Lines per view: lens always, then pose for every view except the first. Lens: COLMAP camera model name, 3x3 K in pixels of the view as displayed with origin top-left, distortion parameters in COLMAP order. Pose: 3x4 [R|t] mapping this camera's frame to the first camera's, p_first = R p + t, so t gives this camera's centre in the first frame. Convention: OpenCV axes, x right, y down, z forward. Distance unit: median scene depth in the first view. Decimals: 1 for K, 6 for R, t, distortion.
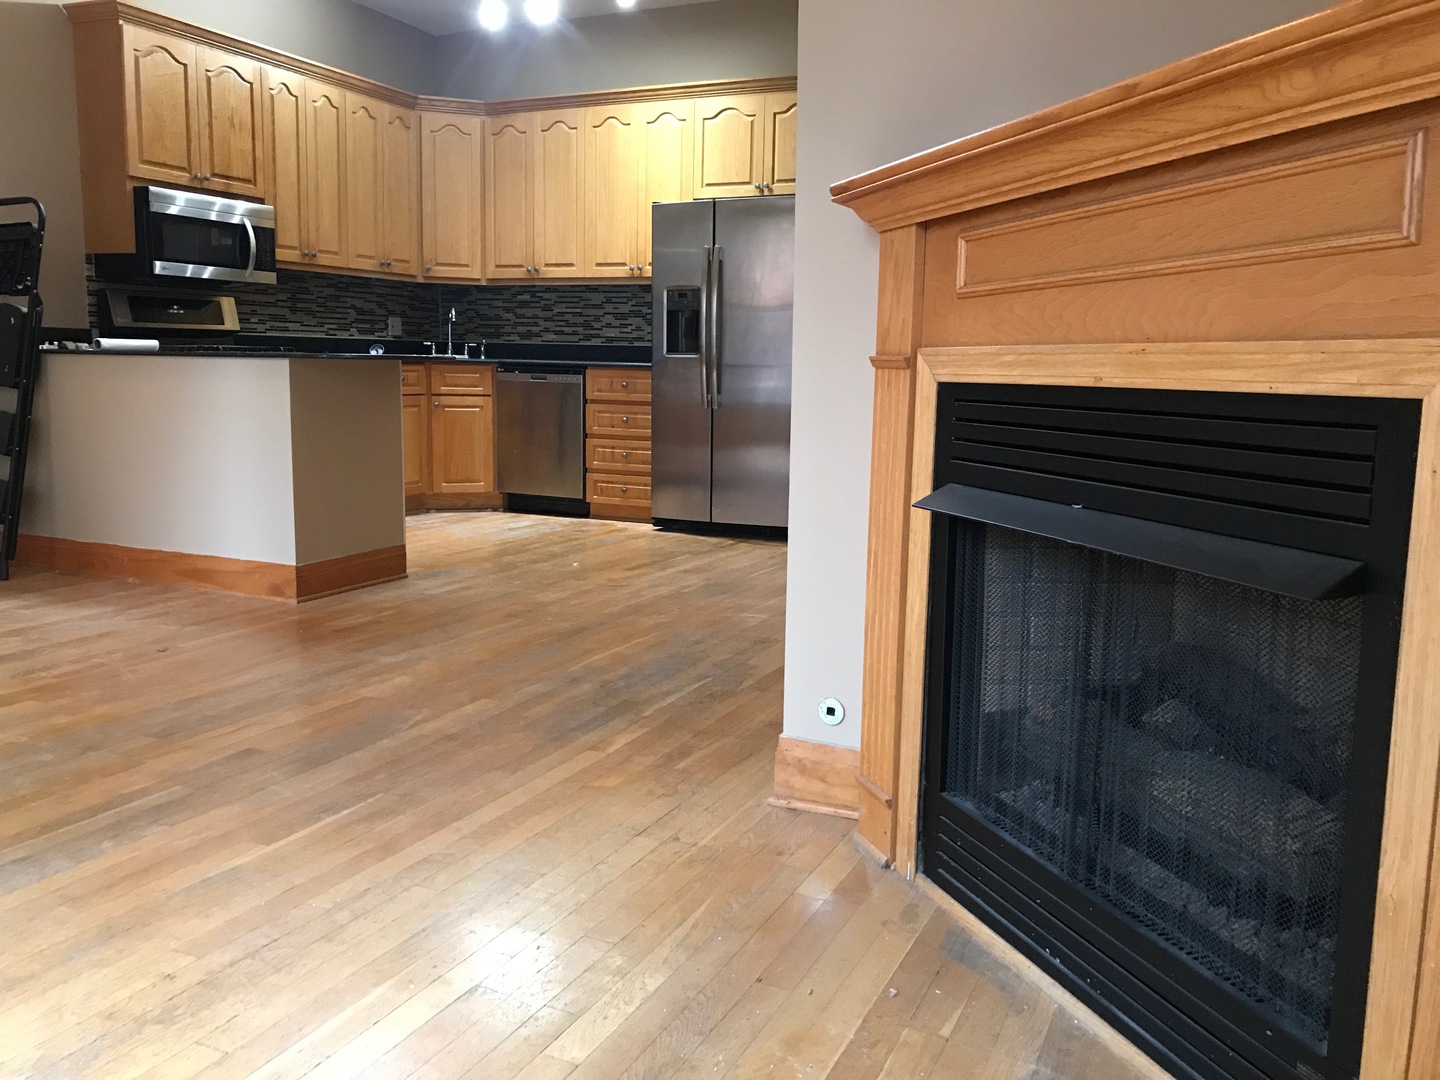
lens RADIAL K [[1203.1, 0, 720.0], [0, 1203.1, 540.0], [0, 0, 1]] dist [0.028741, 0.002066]
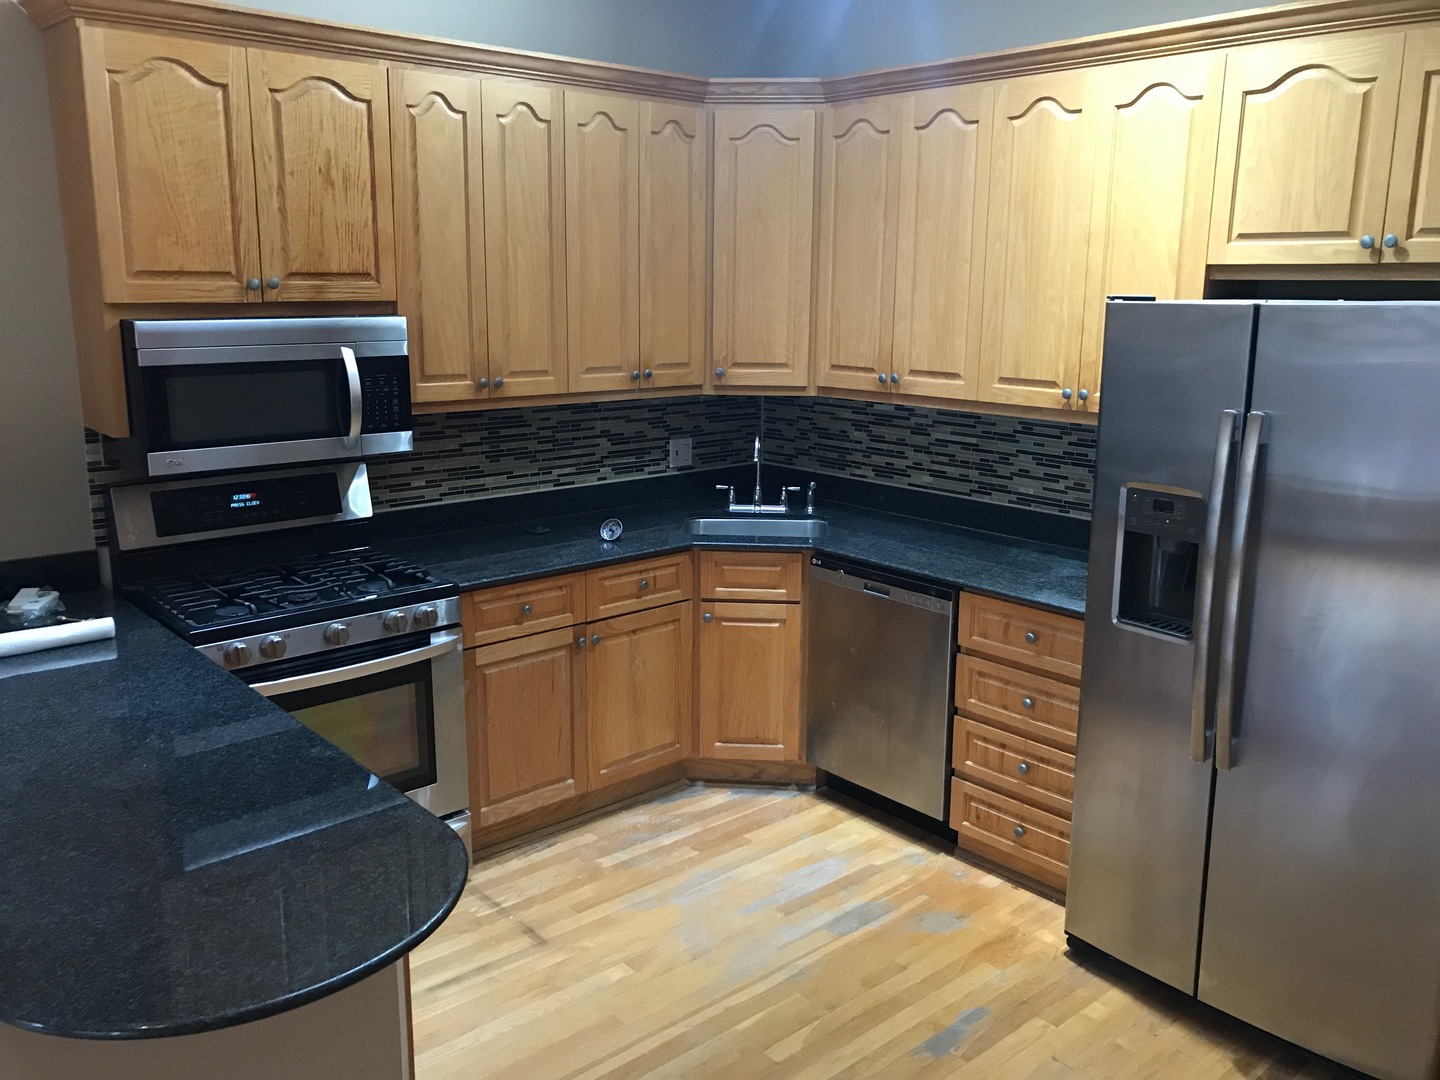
lens RADIAL K [[1179.0, 0, 720.0], [0, 1179.0, 540.0], [0, 0, 1]] dist [0.095205, -0.197850]
pose [[0.920599, 0.072627, -0.383697, -0.010775], [-0.047319, 0.996060, 0.075004, -0.190467], [0.387632, -0.050892, 0.920408, 0.466556]]
